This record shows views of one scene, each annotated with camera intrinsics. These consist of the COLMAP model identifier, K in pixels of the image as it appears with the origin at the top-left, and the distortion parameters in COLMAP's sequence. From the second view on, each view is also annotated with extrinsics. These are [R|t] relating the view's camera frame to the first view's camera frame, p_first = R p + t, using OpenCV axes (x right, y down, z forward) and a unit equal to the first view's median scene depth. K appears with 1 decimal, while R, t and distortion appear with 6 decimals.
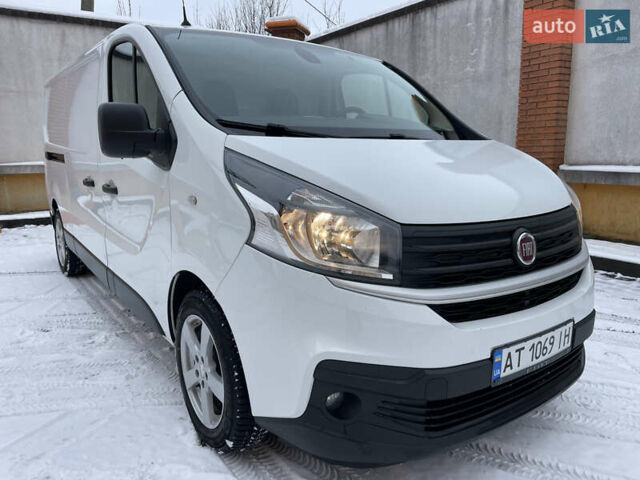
lens RADIAL K [[488.5, 0, 323.4], [0, 488.5, 226.8], [0, 0, 1]] dist [0.067557, -0.092159]
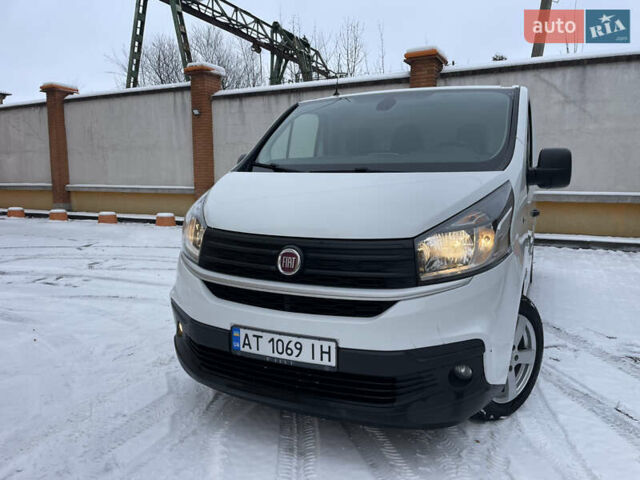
lens RADIAL K [[488.5, 0, 323.4], [0, 488.5, 226.8], [0, 0, 1]] dist [0.067557, -0.092159]
pose [[0.515928, 0.091994, -0.851678, 1.503108], [-0.147982, 0.988841, 0.017165, -0.076283], [0.843753, 0.117177, 0.523785, 0.436121]]
